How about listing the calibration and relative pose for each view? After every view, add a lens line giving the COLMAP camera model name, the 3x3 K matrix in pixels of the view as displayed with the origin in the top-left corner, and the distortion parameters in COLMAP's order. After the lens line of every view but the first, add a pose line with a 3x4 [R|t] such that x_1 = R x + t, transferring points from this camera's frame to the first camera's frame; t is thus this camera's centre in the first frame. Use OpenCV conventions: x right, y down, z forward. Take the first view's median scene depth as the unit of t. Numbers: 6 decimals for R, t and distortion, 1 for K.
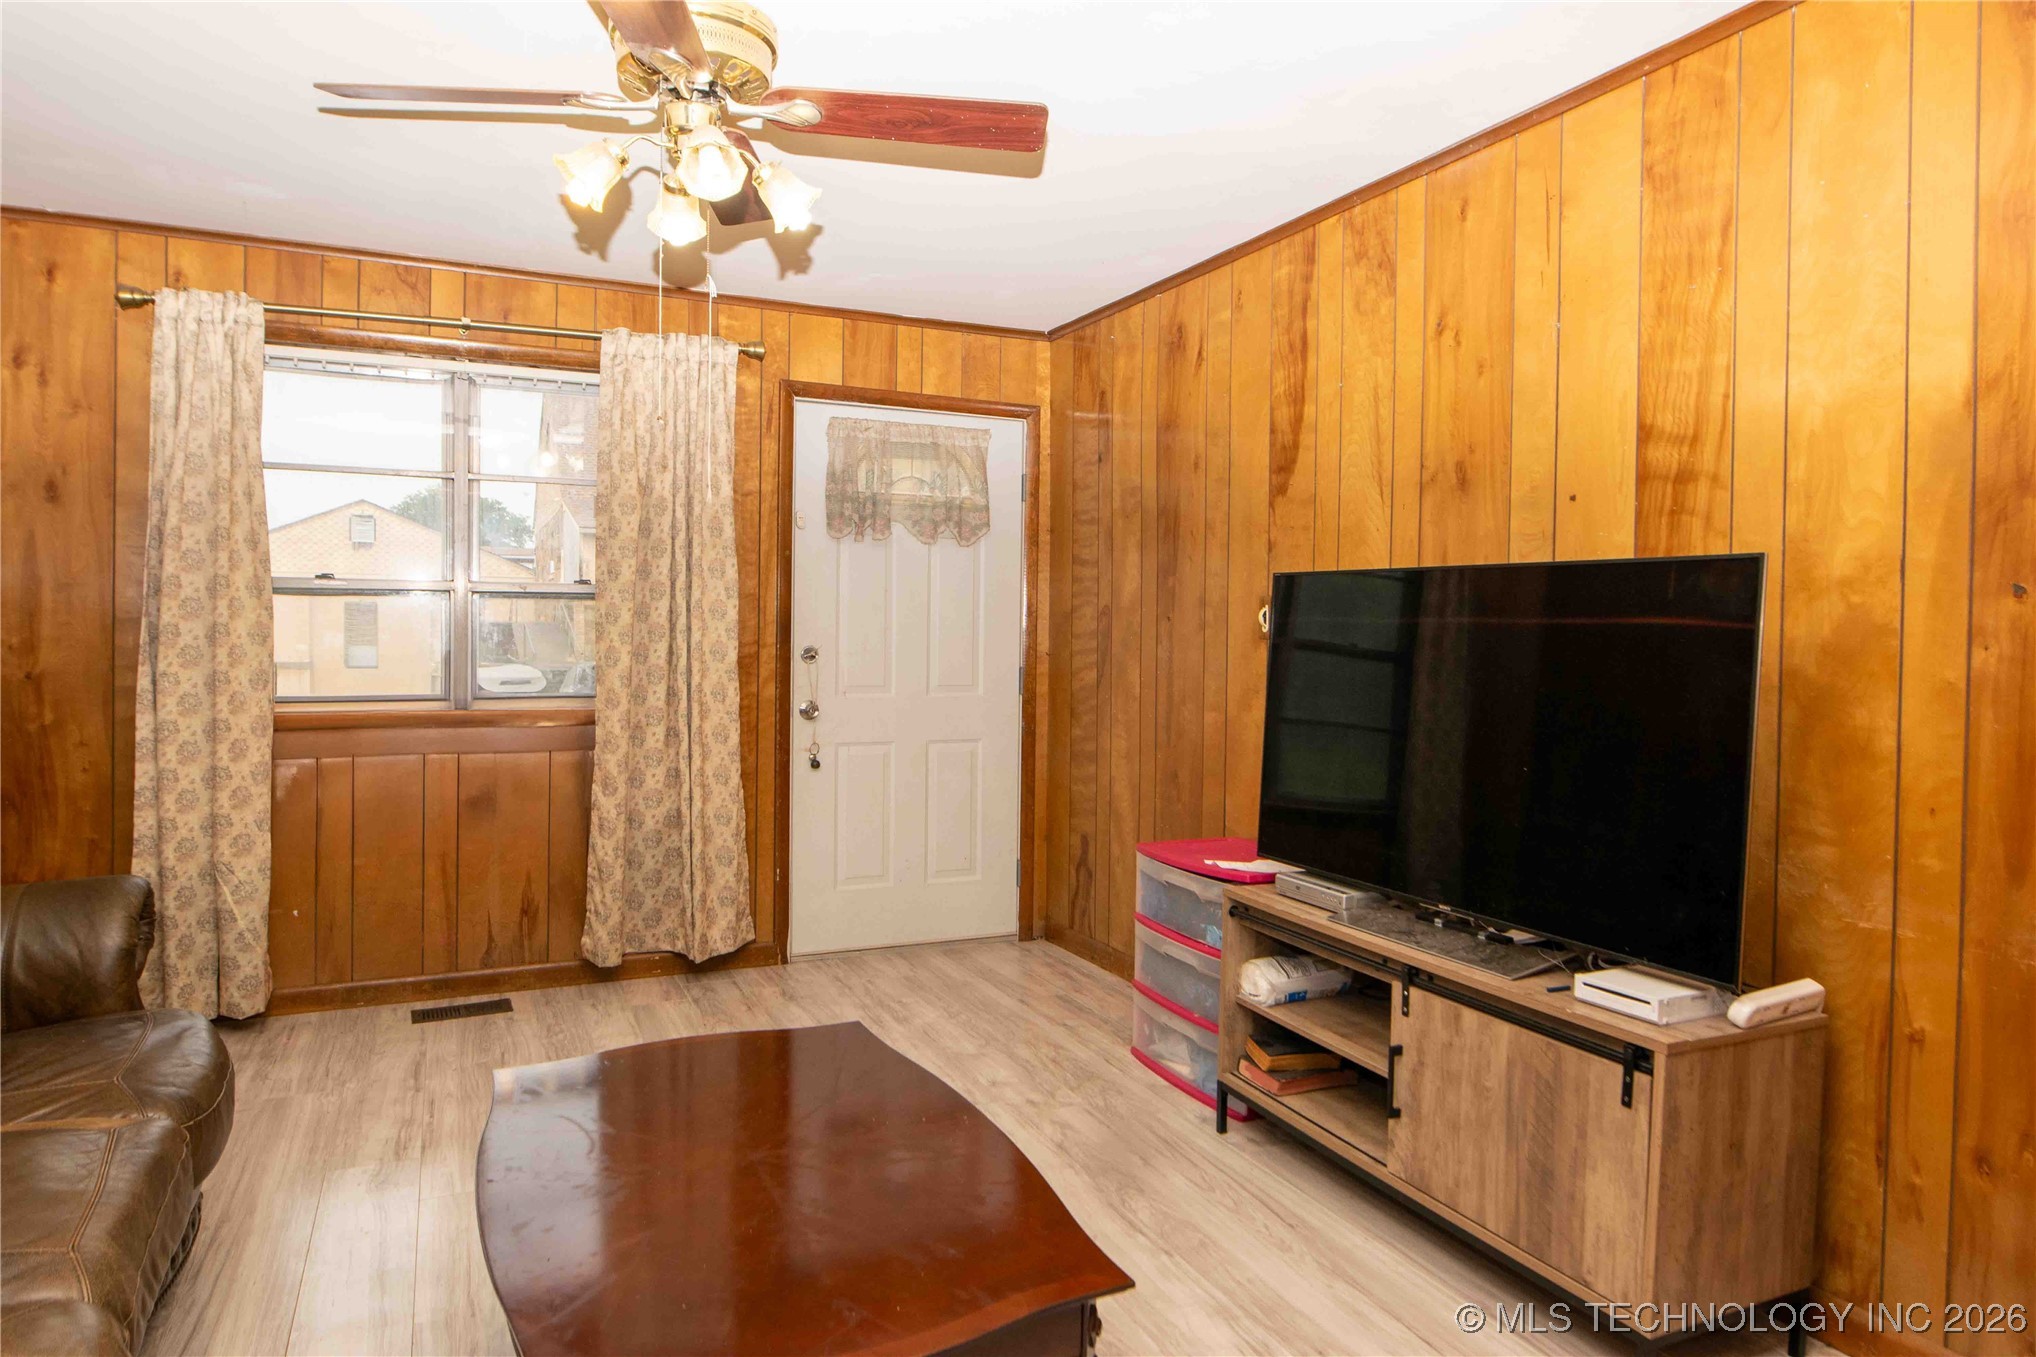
lens RADIAL K [[1241.0, 0, 1009.5], [0, 1241.0, 671.4], [0, 0, 1]] dist [-0.018024, -0.002673]
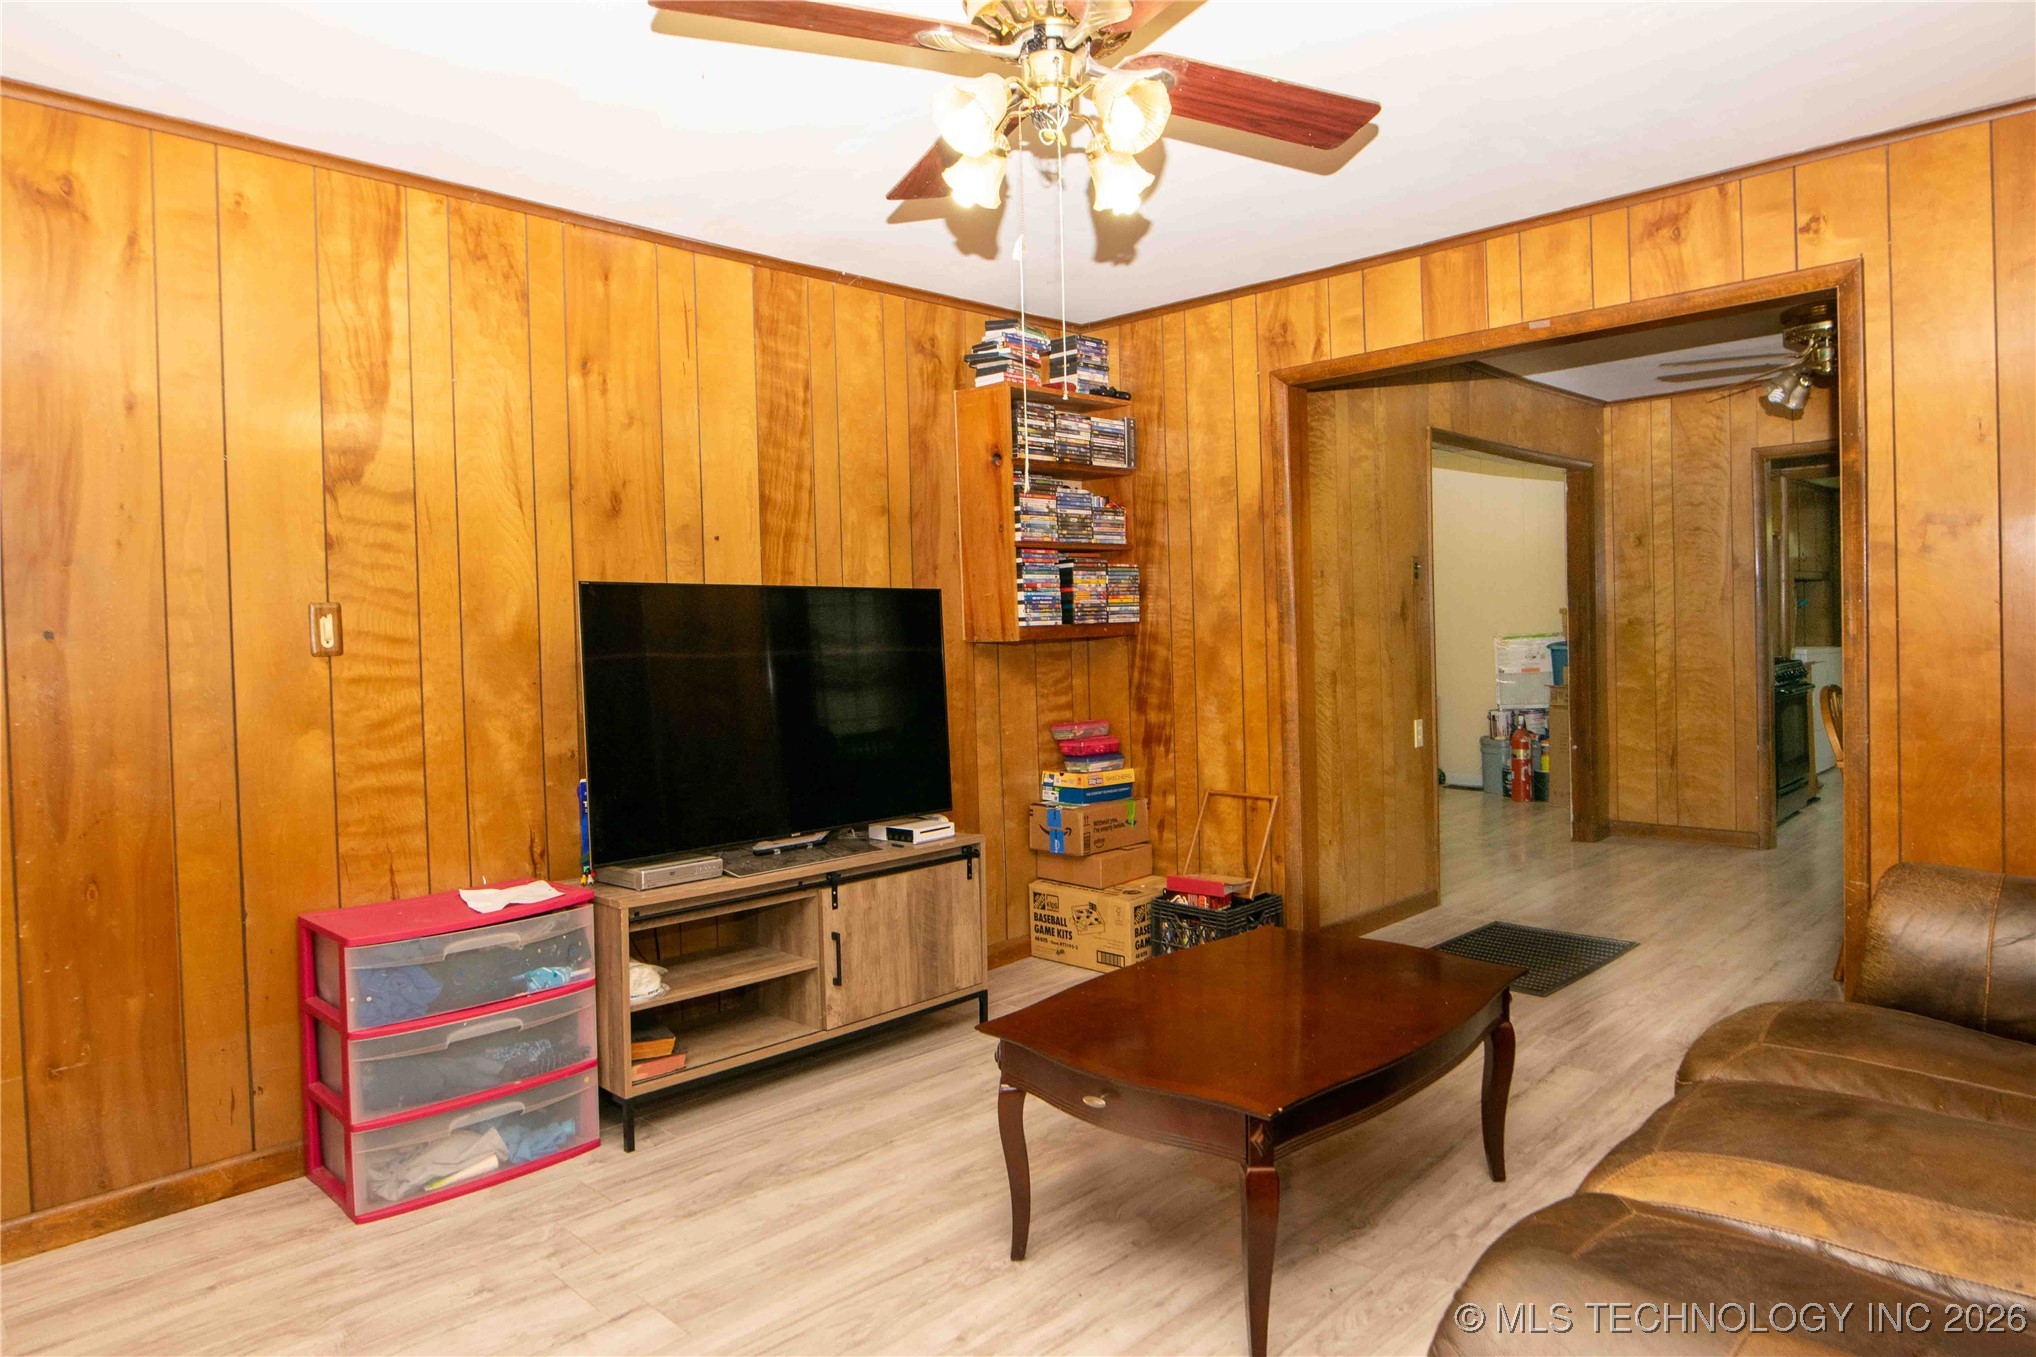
lens RADIAL K [[1241.0, 0, 1009.9], [0, 1241.0, 674.0], [0, 0, 1]] dist [-0.018024, -0.002673]
pose [[-0.368366, -0.033755, 0.929068, -0.939468], [0.051662, 0.997053, 0.056709, -0.049229], [-0.928244, 0.068887, -0.365537, 1.182030]]
